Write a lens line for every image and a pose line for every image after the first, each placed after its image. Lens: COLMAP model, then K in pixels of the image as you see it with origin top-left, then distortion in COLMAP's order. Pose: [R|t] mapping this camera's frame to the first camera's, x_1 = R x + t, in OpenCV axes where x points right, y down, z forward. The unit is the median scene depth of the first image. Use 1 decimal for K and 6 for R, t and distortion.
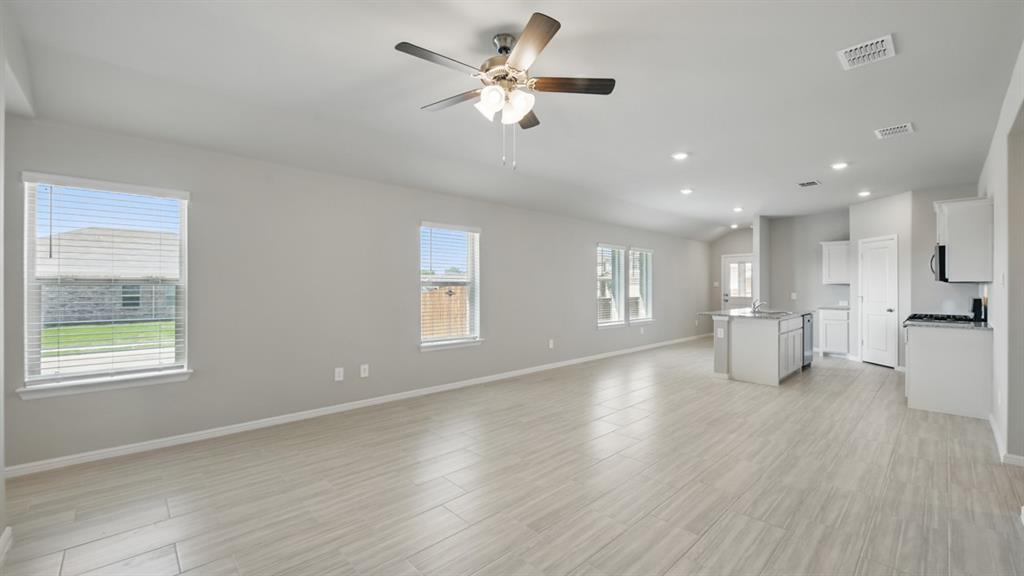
lens RADIAL K [[410.5, 0, 521.8], [0, 410.5, 285.4], [0, 0, 1]] dist [-0.005666, -0.002855]
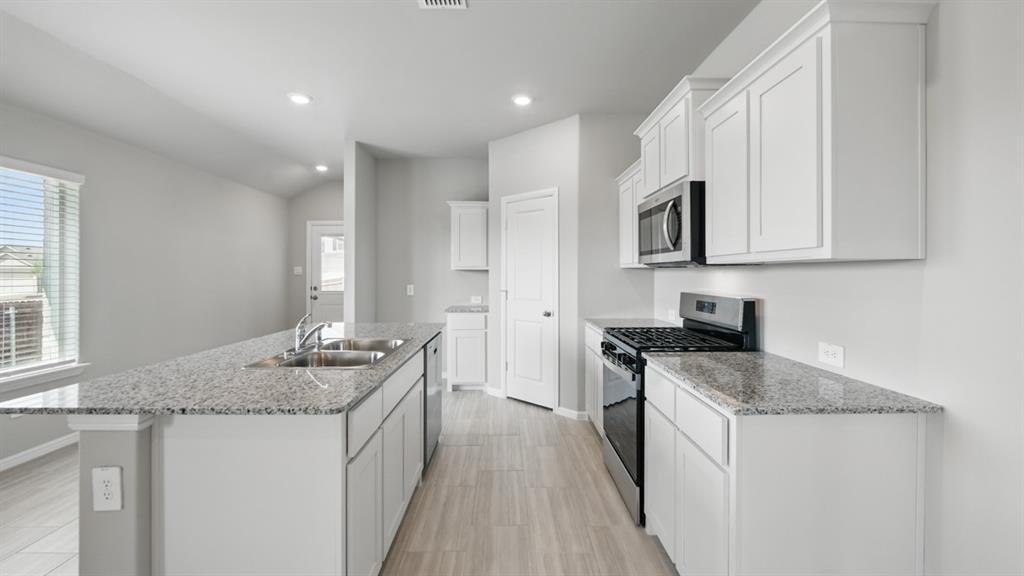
lens RADIAL K [[410.5, 0, 516.3], [0, 410.5, 272.8], [0, 0, 1]] dist [-0.005666, -0.002855]
pose [[0.677320, 0.001503, 0.735687, 0.451484], [-0.002213, 0.999998, -0.000006, 0.000379], [-0.735686, -0.001624, 0.677321, 0.661148]]
